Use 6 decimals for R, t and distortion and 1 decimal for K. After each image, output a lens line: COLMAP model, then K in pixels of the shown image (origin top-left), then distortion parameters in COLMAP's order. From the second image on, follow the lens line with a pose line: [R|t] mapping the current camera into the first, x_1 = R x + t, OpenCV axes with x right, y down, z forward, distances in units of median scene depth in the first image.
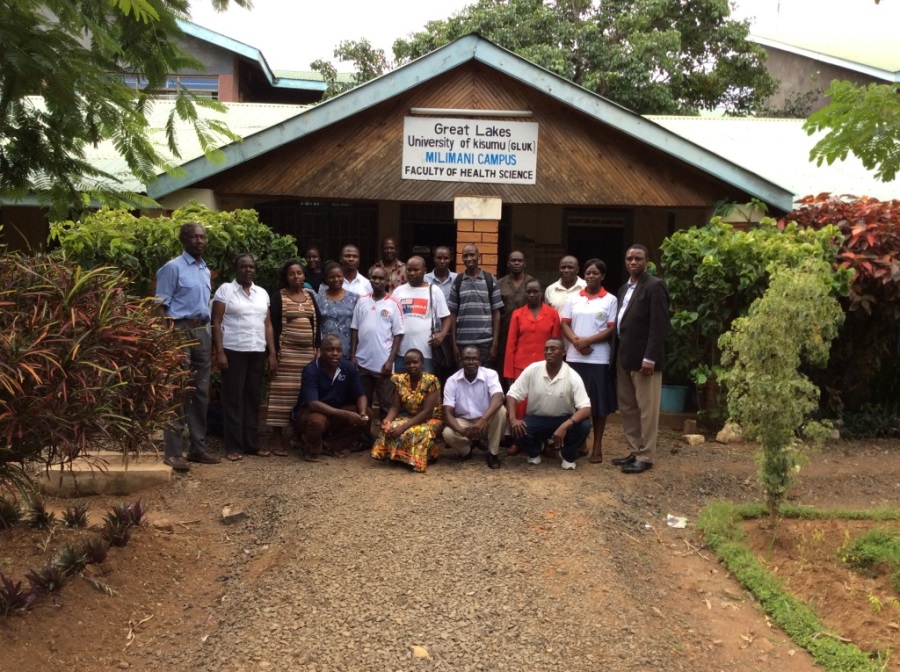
lens RADIAL K [[834.6, 0, 464.6], [0, 834.6, 332.0], [0, 0, 1]] dist [0.111388, -0.179368]
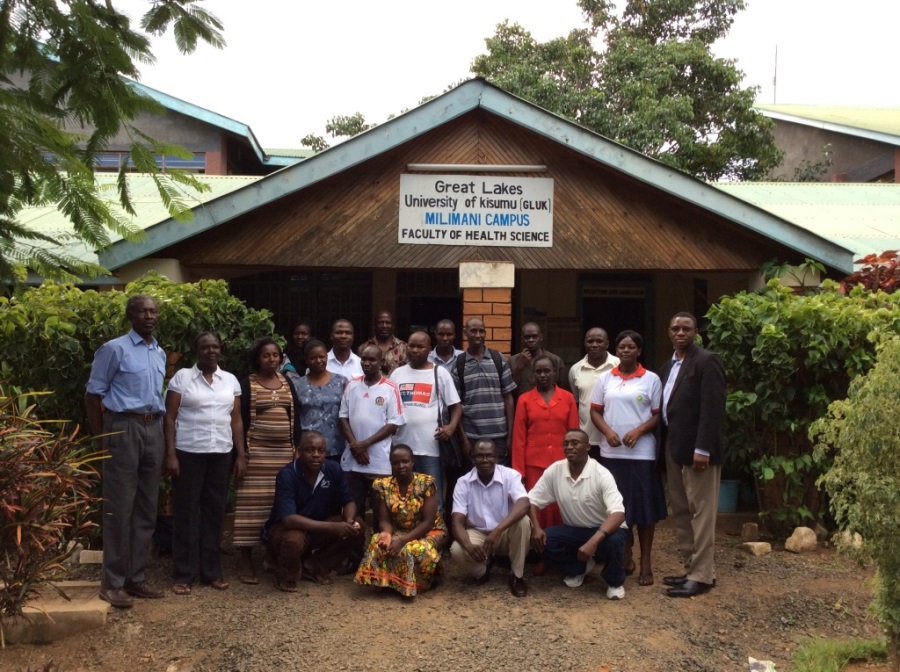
lens RADIAL K [[834.6, 0, 464.6], [0, 834.6, 332.0], [0, 0, 1]] dist [0.111388, -0.179368]
pose [[0.999821, -0.018199, 0.005119, -0.012677], [0.018608, 0.995178, -0.096302, -0.007322], [-0.003342, 0.096380, 0.995339, 0.149932]]
